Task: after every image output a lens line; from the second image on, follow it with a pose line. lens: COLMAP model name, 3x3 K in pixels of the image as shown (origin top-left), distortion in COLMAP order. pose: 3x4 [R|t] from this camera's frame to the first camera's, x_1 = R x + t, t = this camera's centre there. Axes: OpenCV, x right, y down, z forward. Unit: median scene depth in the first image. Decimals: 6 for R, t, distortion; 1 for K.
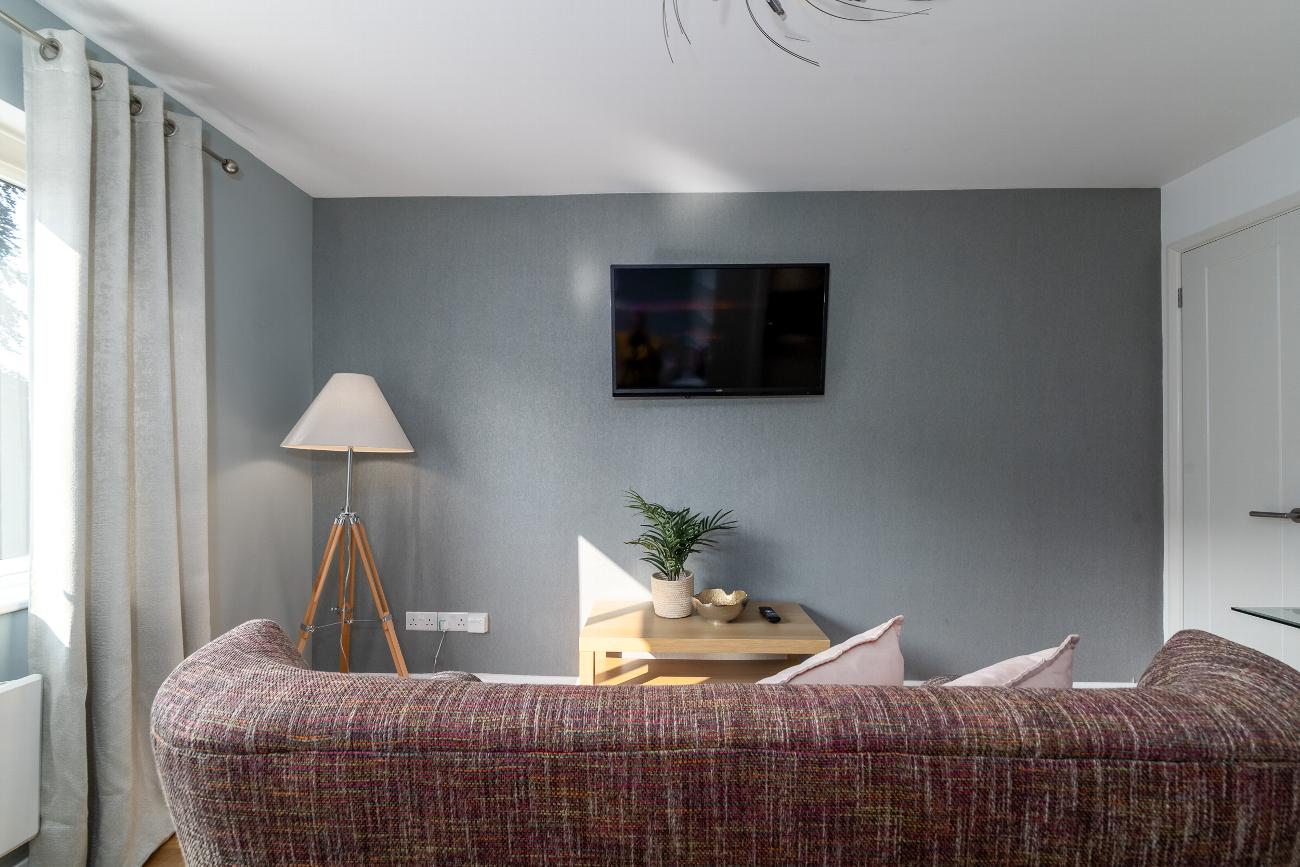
lens RADIAL K [[606.6, 0, 648.1], [0, 606.6, 450.9], [0, 0, 1]] dist [-0.002082, -0.000238]
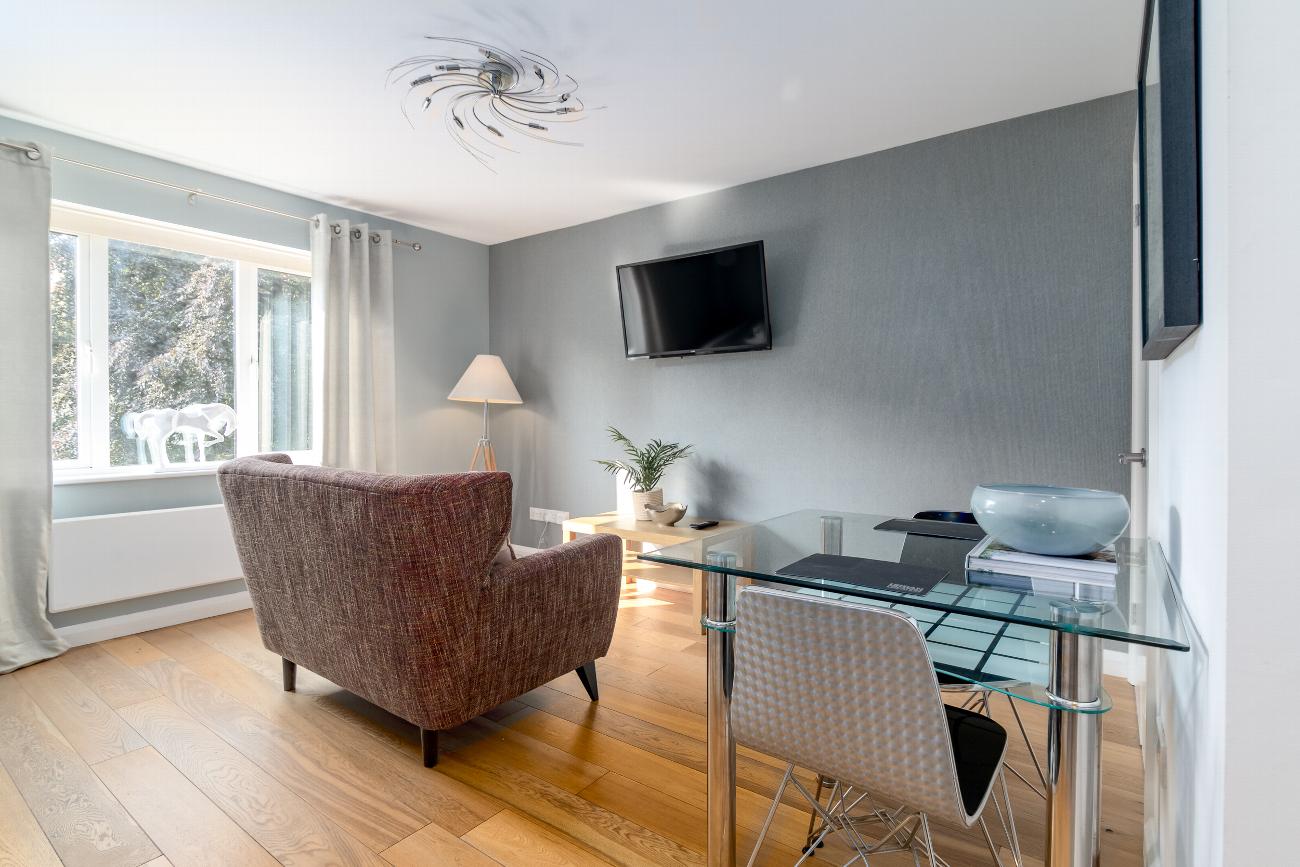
lens RADIAL K [[628.5, 0, 654.9], [0, 628.5, 422.6], [0, 0, 1]] dist [-0.002511, -0.001042]
pose [[0.829435, 0.004095, -0.558588, 0.792616], [0.004634, 0.999888, 0.014211, 0.031272], [0.558584, -0.014375, 0.829323, -0.147703]]
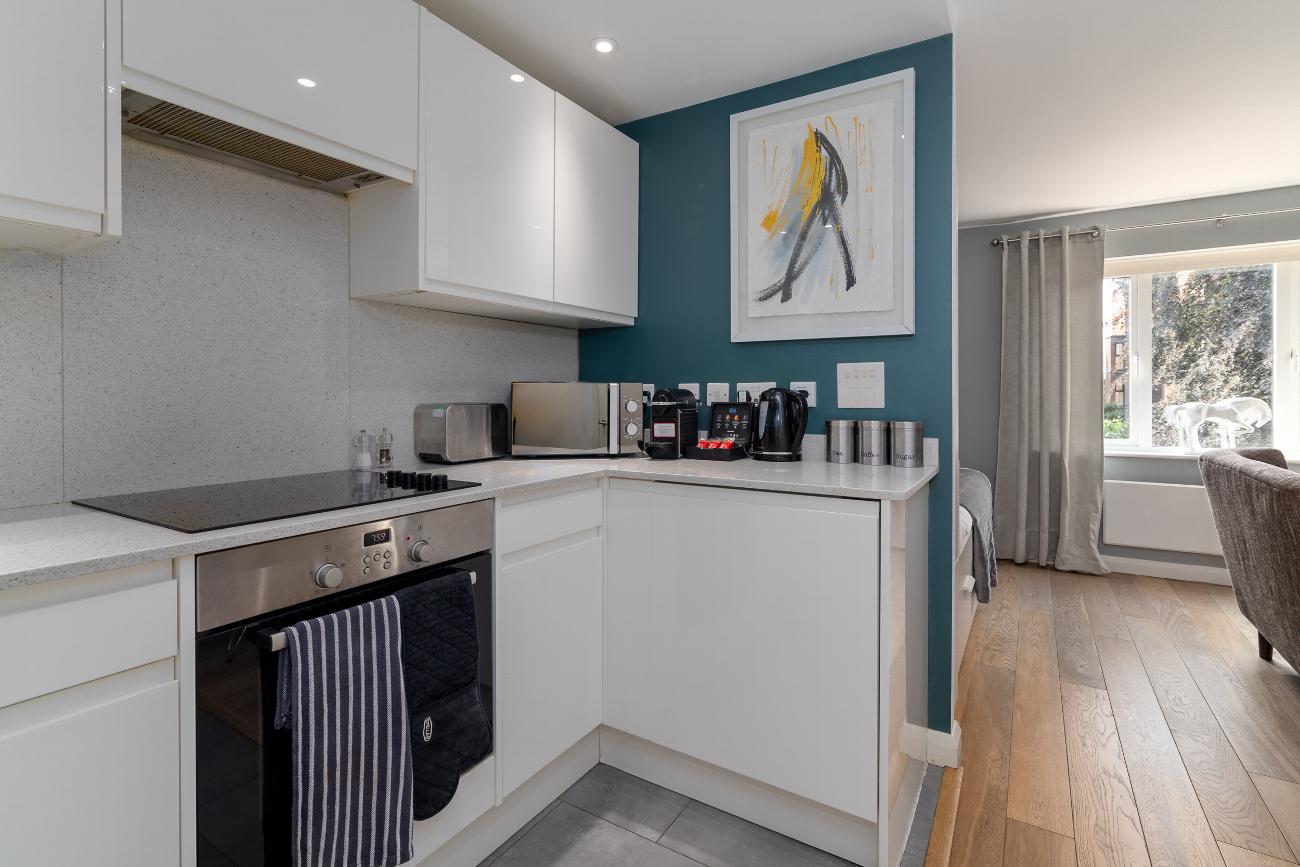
lens RADIAL K [[614.8, 0, 645.3], [0, 614.8, 396.2], [0, 0, 1]] dist [0.001566, 0.001062]
pose [[-0.500891, 0.002910, -0.865506, 1.217867], [0.007146, 0.999974, -0.000774, -0.005312], [0.865481, -0.006572, -0.500898, -0.064542]]
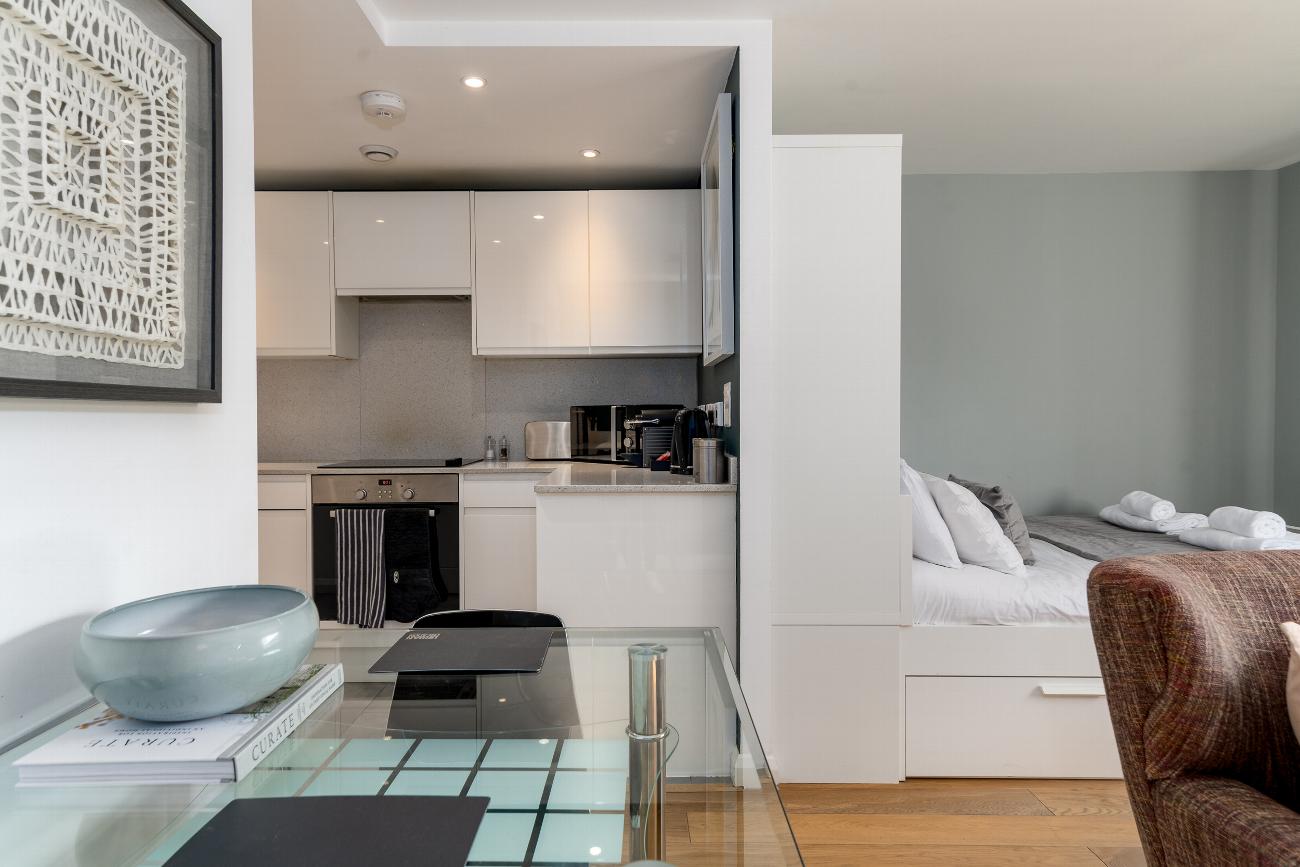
lens RADIAL K [[759.3, 0, 630.0], [0, 759.3, 425.9], [0, 0, 1]] dist [0.017321, 0.000060]
pose [[-0.999444, 0.005208, -0.032934, 0.589843], [0.005036, 0.999973, 0.005311, 0.002906], [0.032961, 0.005142, -0.999443, 0.737032]]
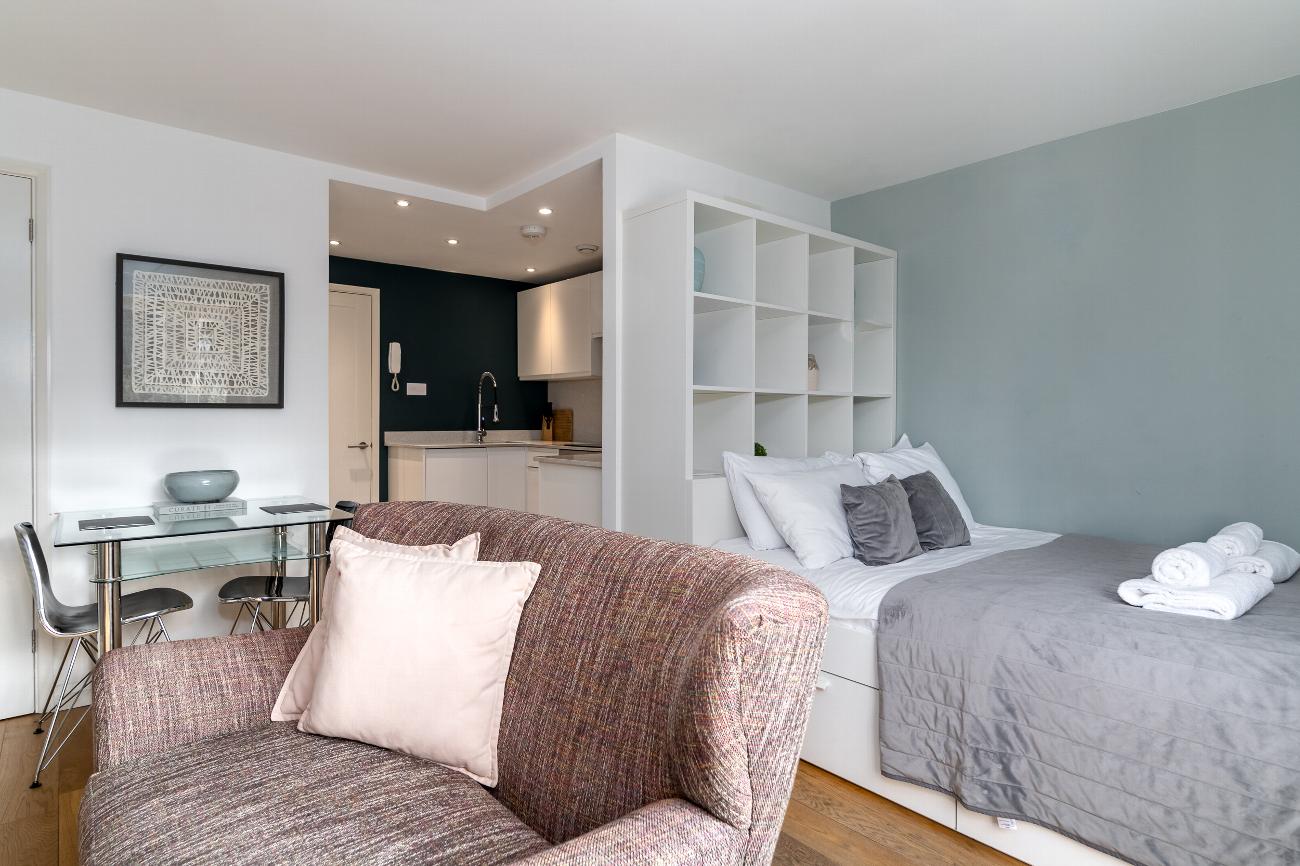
lens RADIAL K [[699.3, 0, 644.3], [0, 699.3, 420.9], [0, 0, 1]] dist [-0.010847, -0.000106]
pose [[-0.671650, -0.006819, 0.740837, -0.437838], [-0.007550, 0.999969, 0.002359, 0.003463], [-0.740830, -0.004009, -0.671680, 0.588657]]
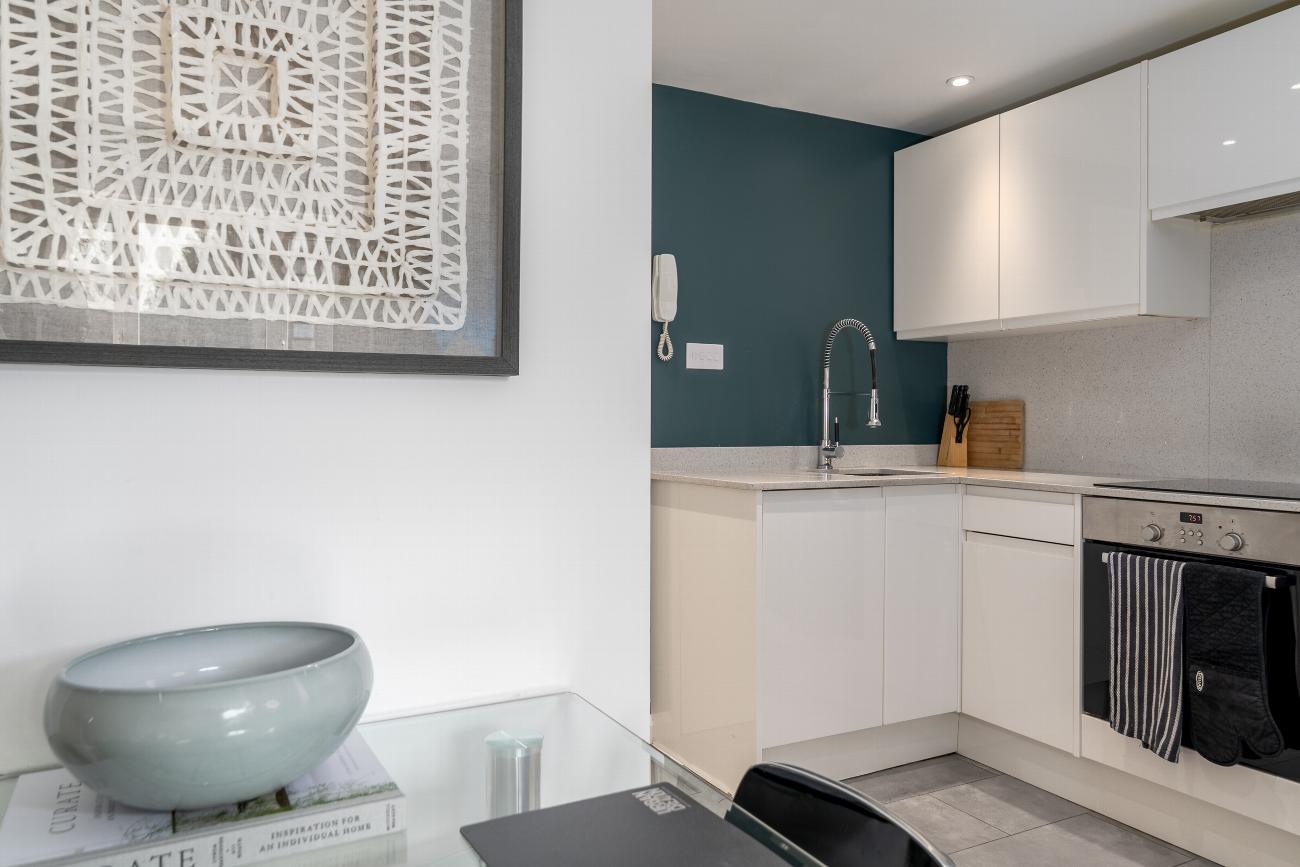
lens RADIAL K [[922.3, 0, 650.6], [0, 922.3, 426.9], [0, 0, 1]] dist [0.019558, 0.001331]
pose [[-0.500979, -0.008119, 0.865421, 0.437947], [-0.008119, 0.999956, 0.004681, 0.010916], [-0.865421, -0.004681, -0.501023, 0.410039]]
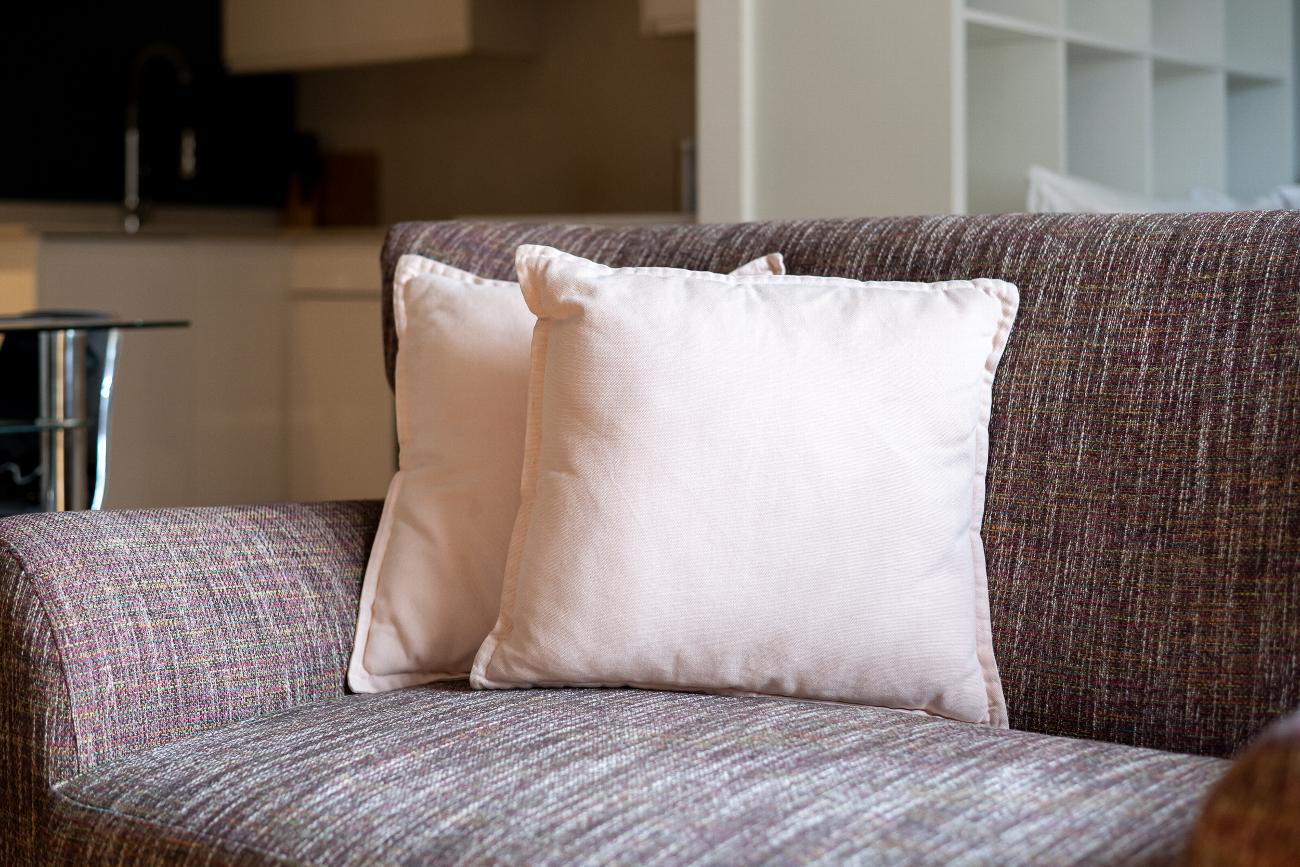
lens RADIAL K [[1937.7, 0, 679.9], [0, 1937.7, 255.0], [0, 0, 1]] dist [-0.004072, -0.013019]
pose [[-0.809710, 0.004168, 0.586815, -0.288336], [0.000324, 0.999978, -0.006656, 0.110709], [-0.586830, -0.005199, -0.809694, 0.907701]]
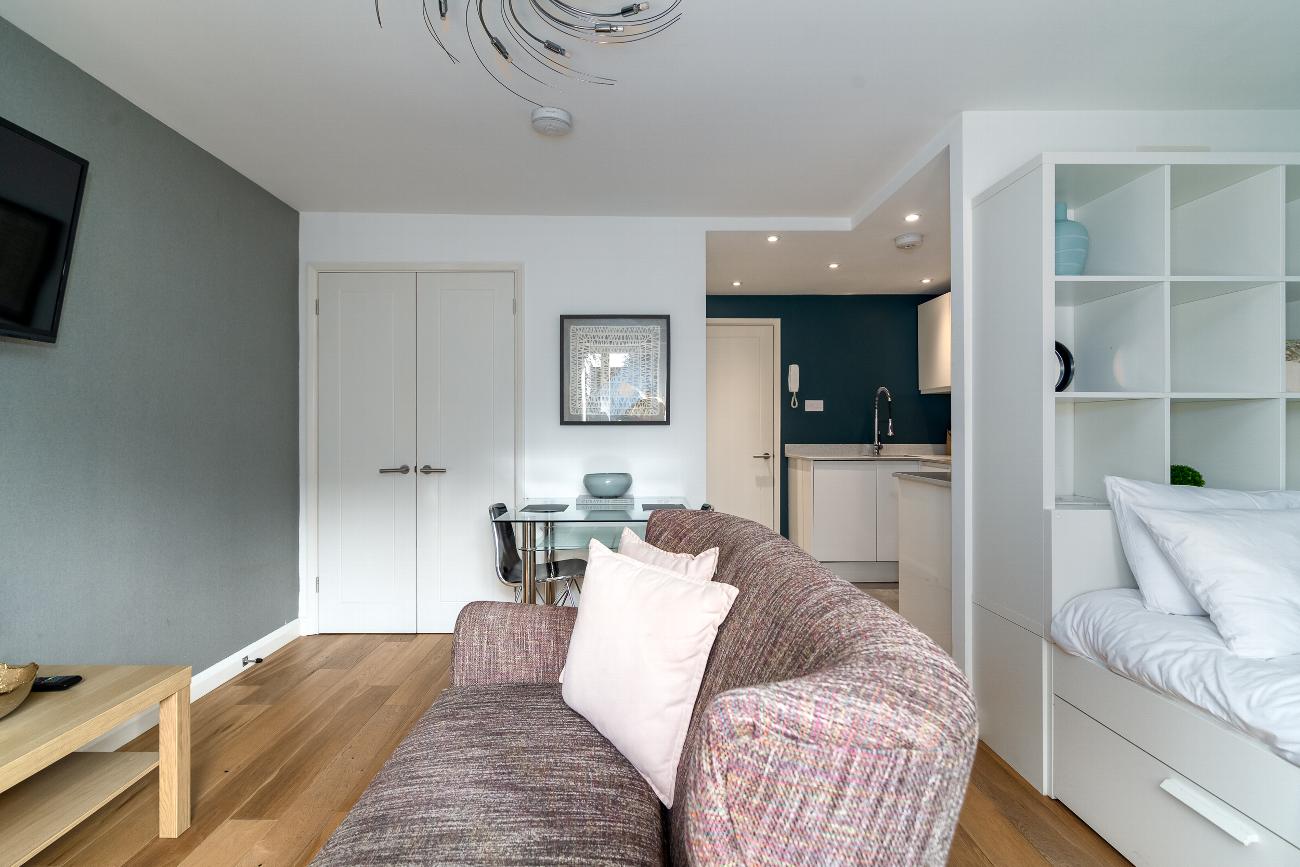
lens RADIAL K [[617.7, 0, 632.4], [0, 617.7, 428.2], [0, 0, 1]] dist [-0.002349, 0.000421]
pose [[-0.039562, 0.001278, 0.999216, -0.433346], [-0.005351, 0.999985, -0.001490, -0.000824], [-0.999203, -0.005406, -0.039555, 0.379749]]
